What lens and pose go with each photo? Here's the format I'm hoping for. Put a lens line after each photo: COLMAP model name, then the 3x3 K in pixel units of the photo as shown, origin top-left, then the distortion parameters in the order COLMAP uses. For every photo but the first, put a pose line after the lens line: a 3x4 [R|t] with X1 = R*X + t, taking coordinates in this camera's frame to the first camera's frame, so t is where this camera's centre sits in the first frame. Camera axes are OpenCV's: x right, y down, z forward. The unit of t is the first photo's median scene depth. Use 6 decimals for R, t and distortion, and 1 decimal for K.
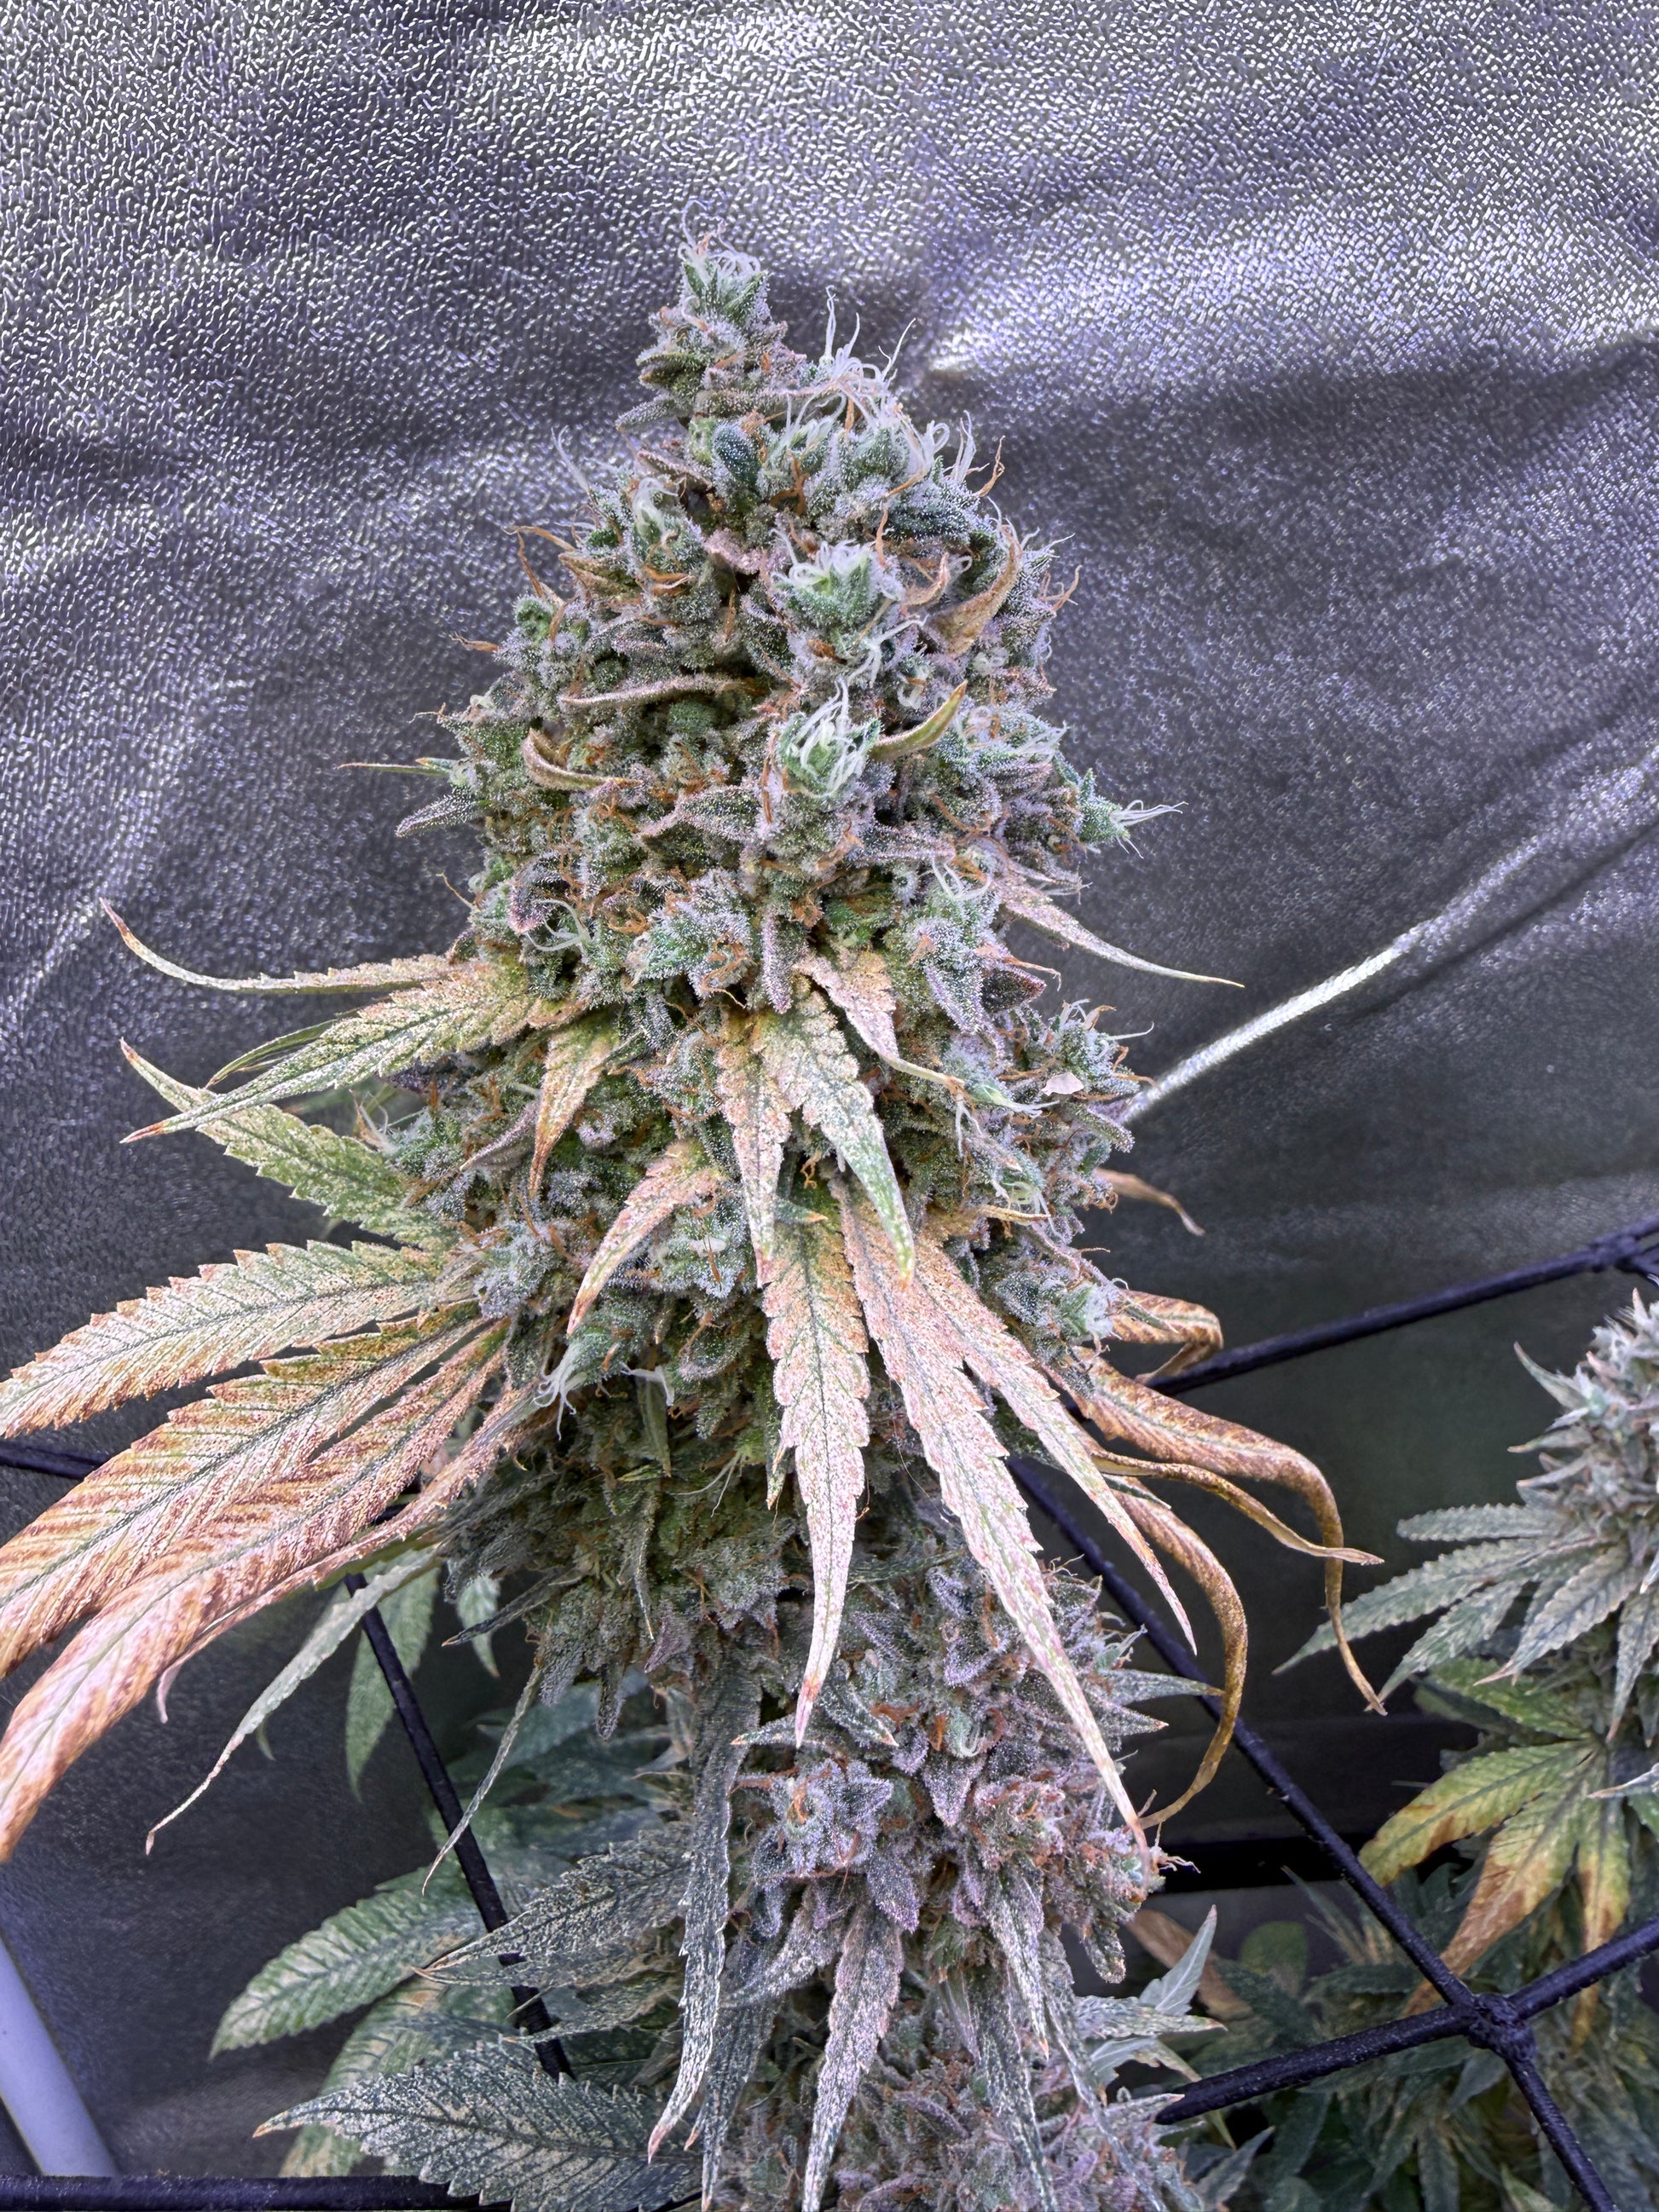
lens RADIAL K [[1545.2, 0, 763.0], [0, 1545.2, 973.0], [0, 0, 1]] dist [0.001212, -0.000142]
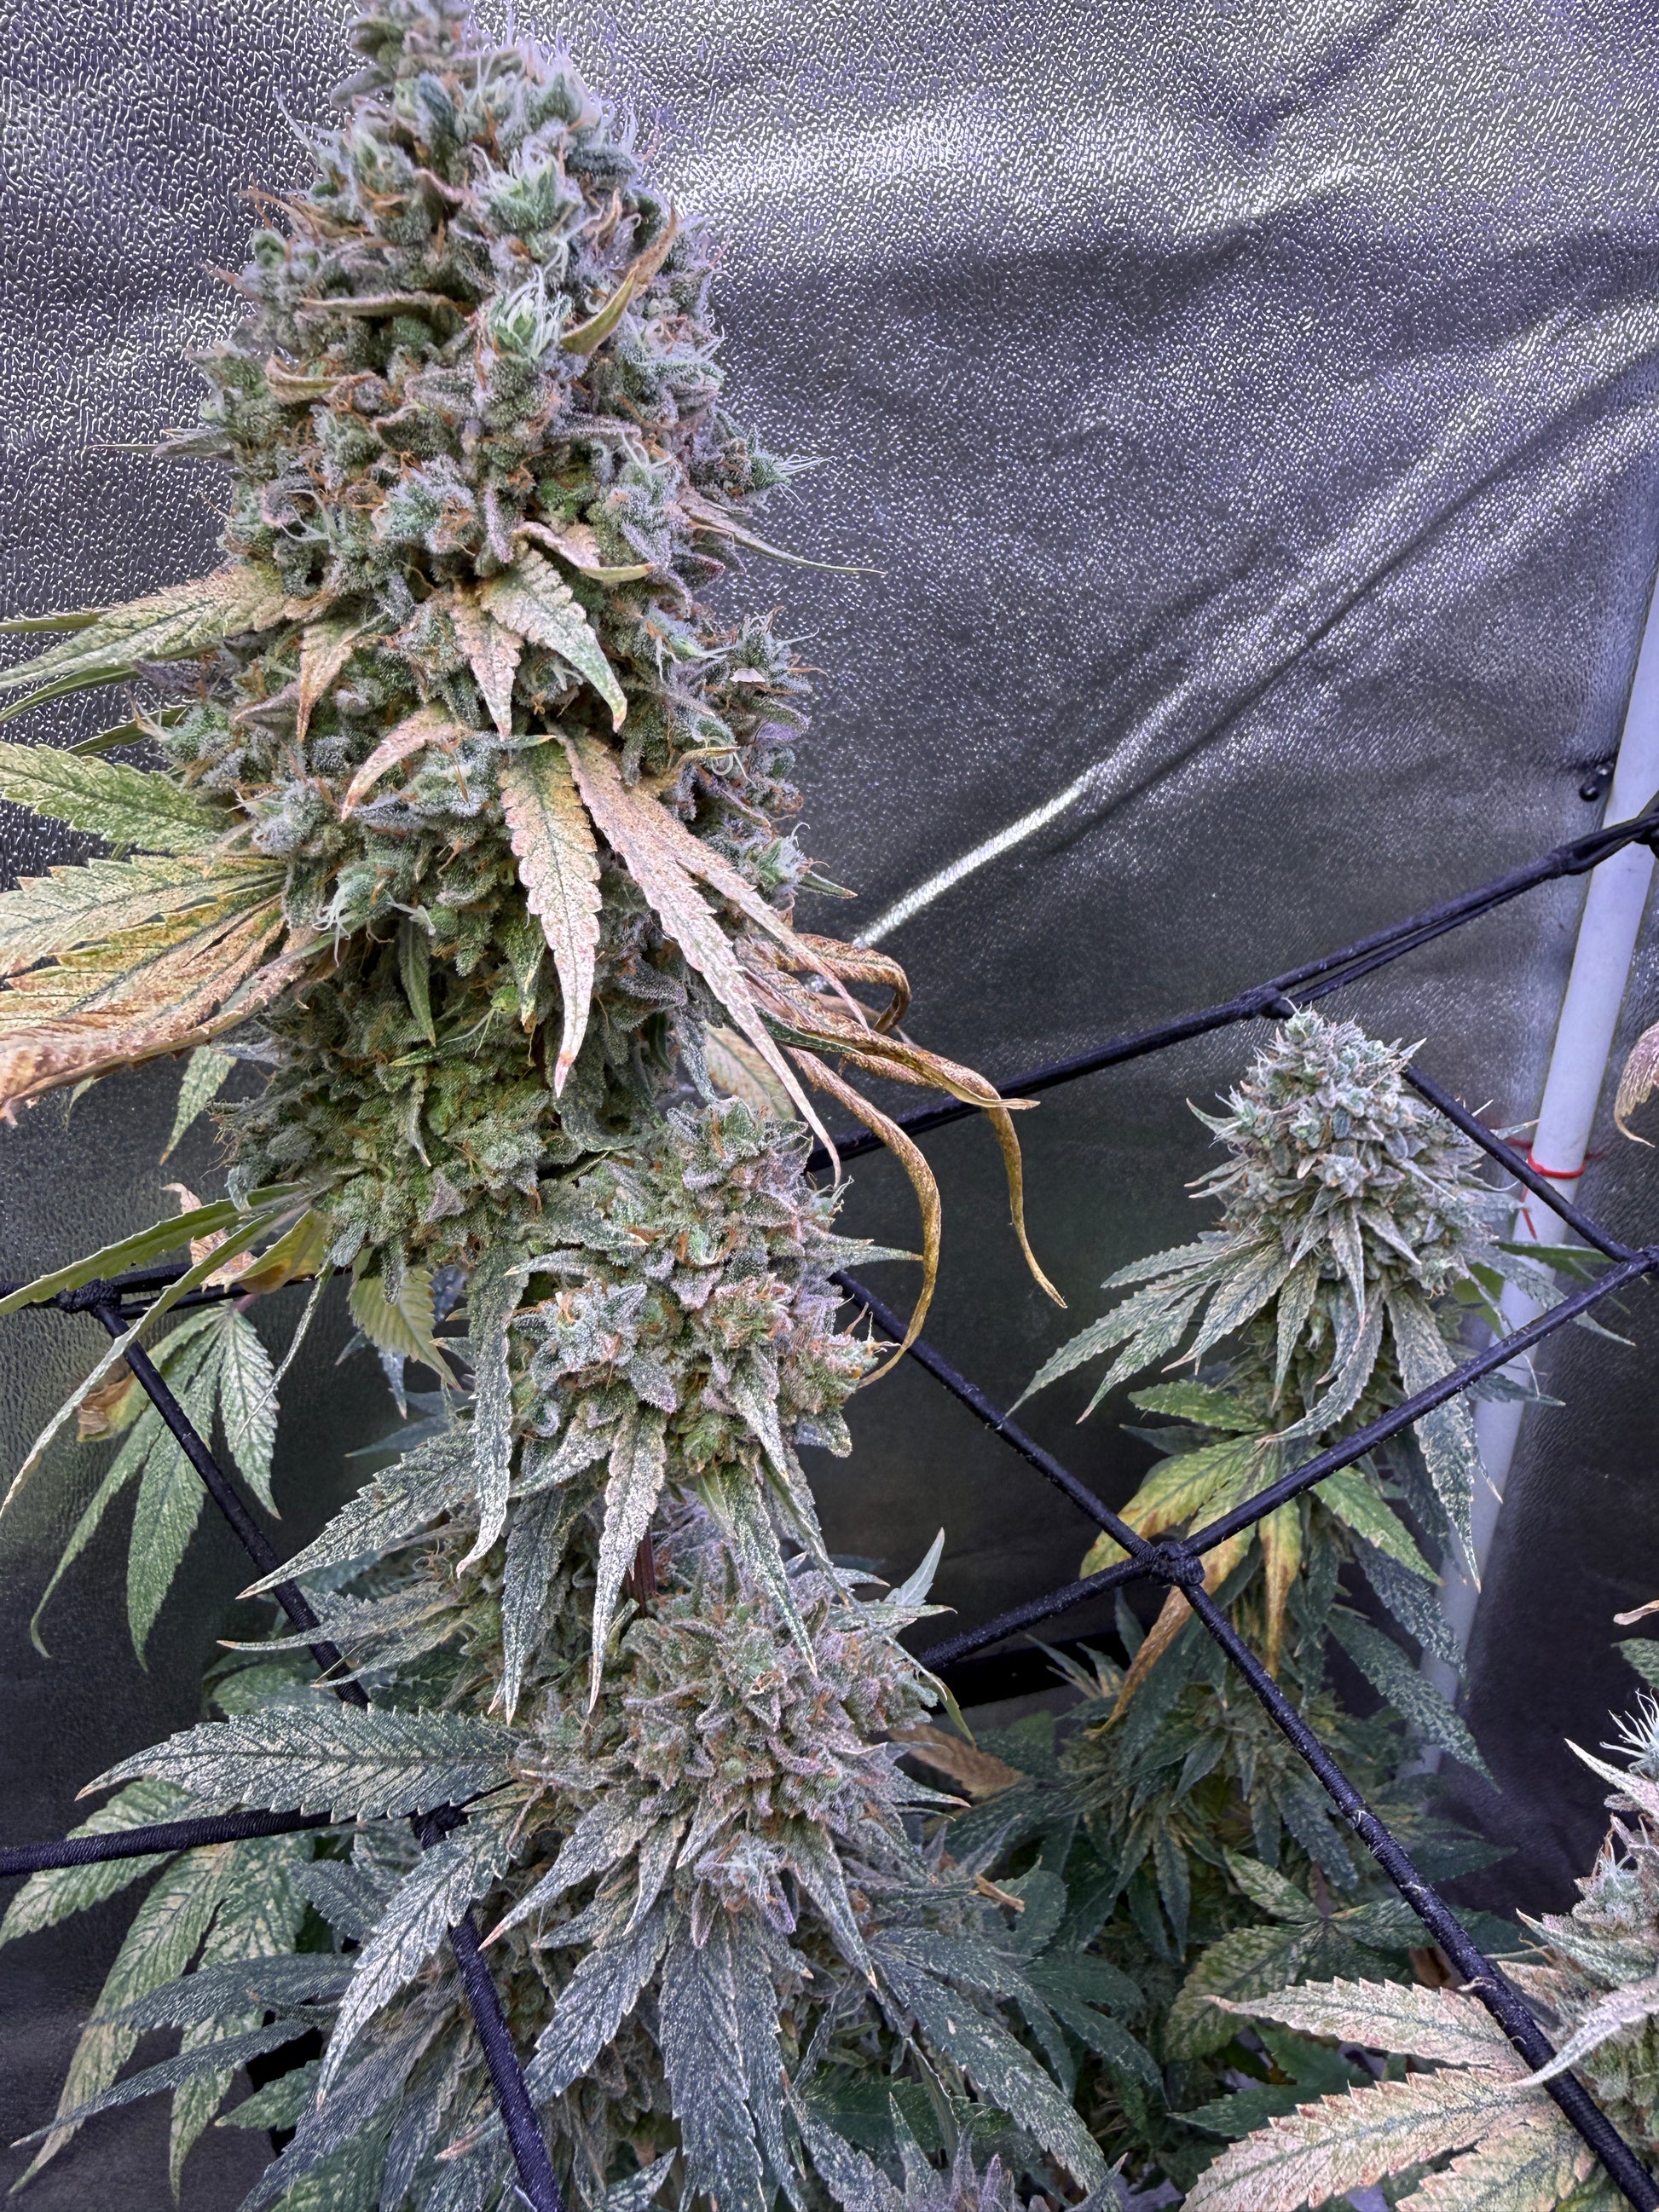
lens RADIAL K [[1545.2, 0, 763.0], [0, 1545.2, 973.0], [0, 0, 1]] dist [0.001212, -0.000142]
pose [[0.984783, -0.059904, 0.163140, -0.002171], [0.058757, 0.998202, 0.011853, 0.140162], [-0.163557, -0.002087, 0.986532, -0.091315]]
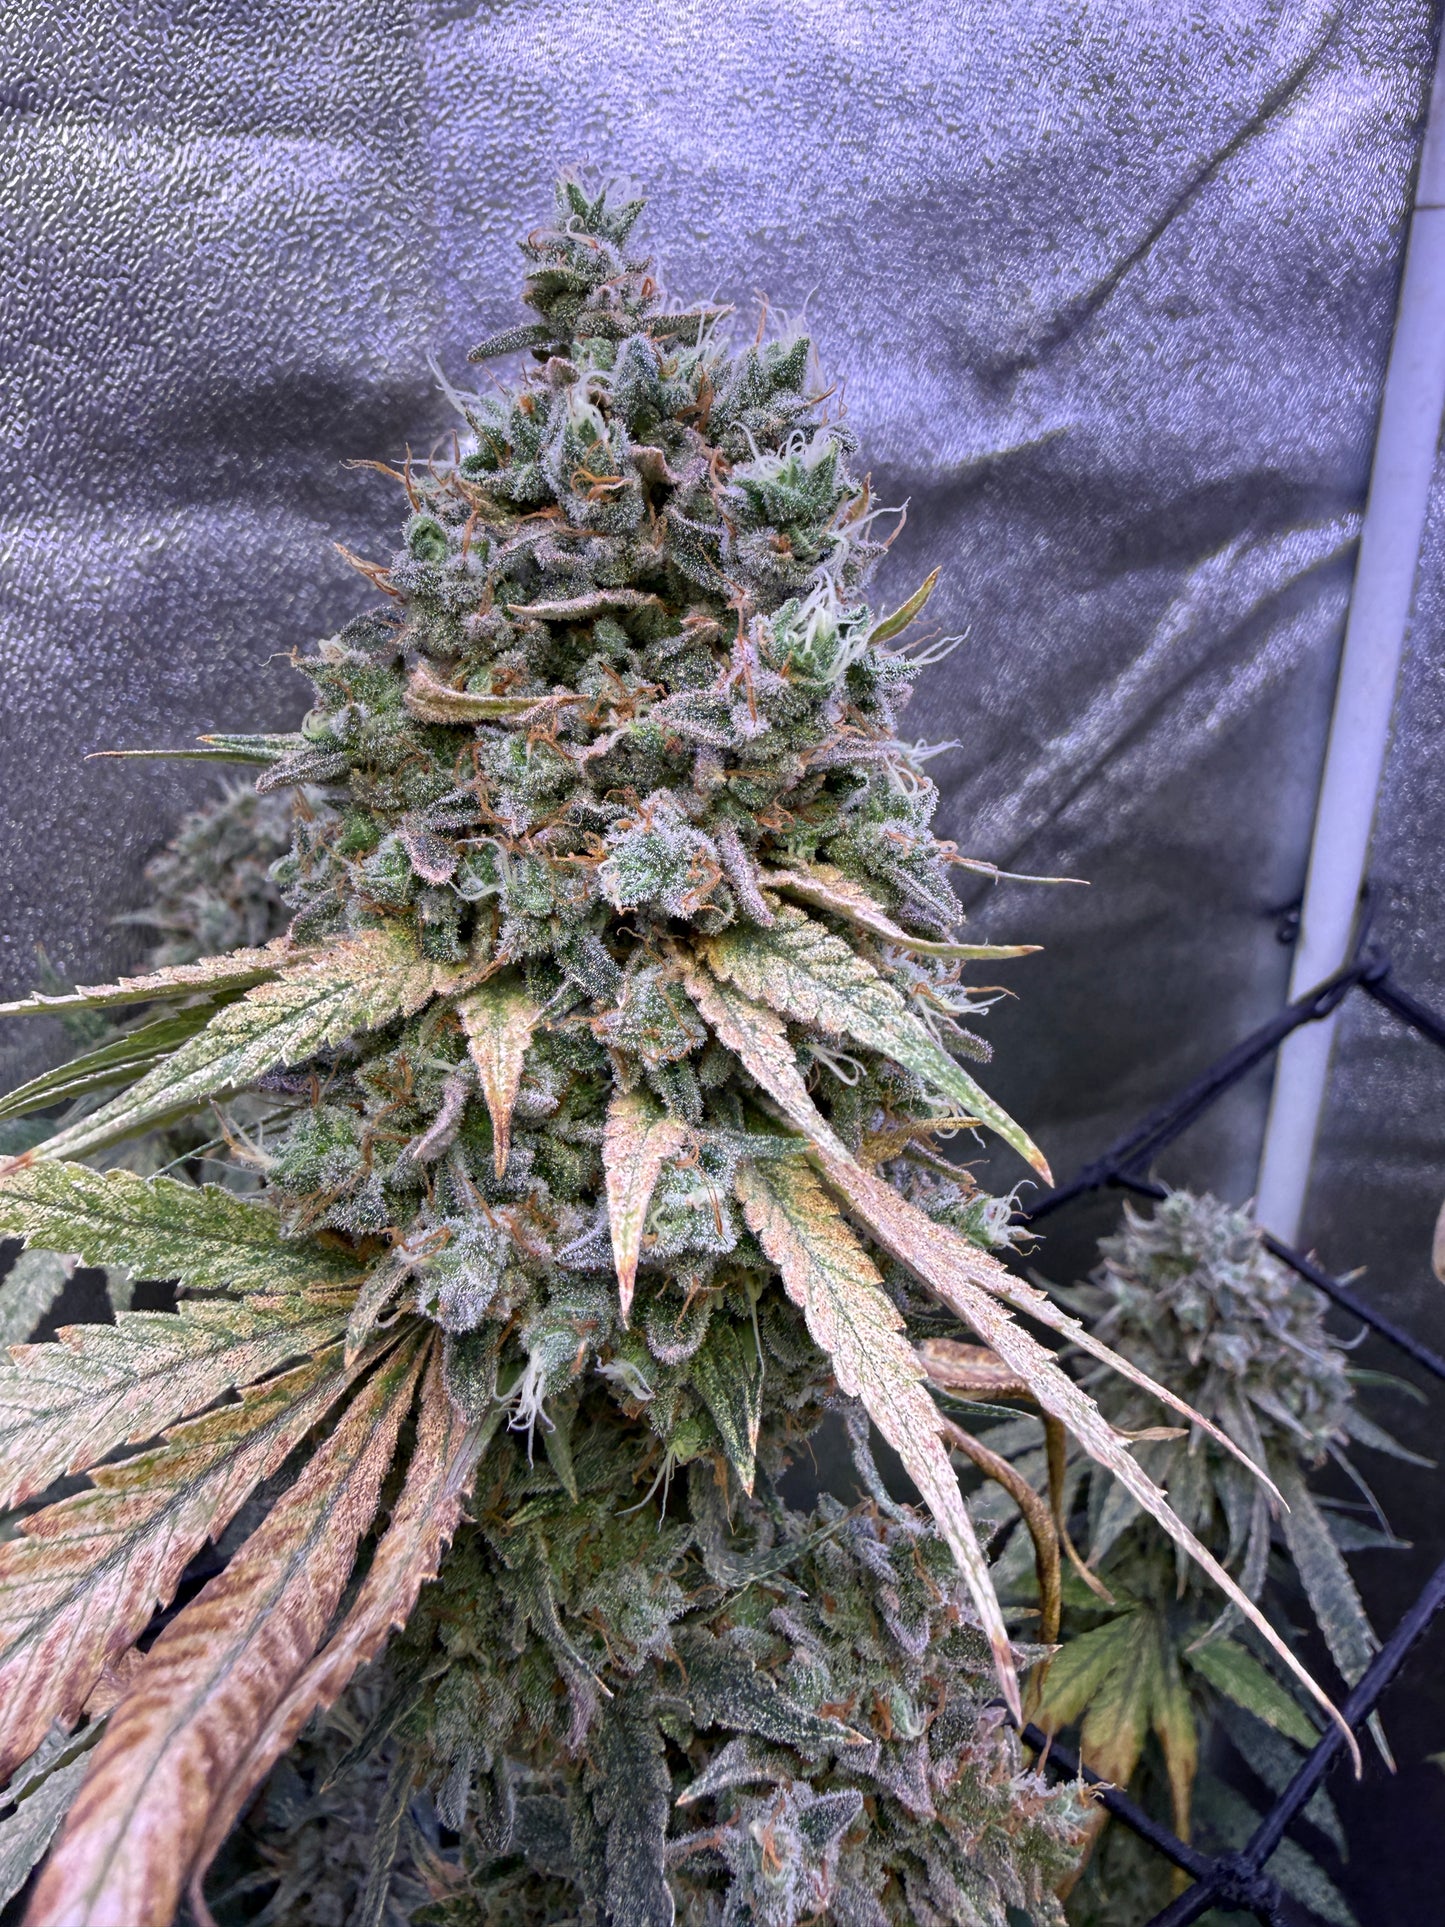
lens RADIAL K [[1346.0, 0, 664.6], [0, 1346.0, 847.6], [0, 0, 1]] dist [0.001212, -0.000142]
pose [[0.927770, -0.071403, 0.366256, -0.139885], [0.125629, 0.983992, -0.126398, 0.030265], [-0.351368, 0.163280, 0.921889, 0.106086]]
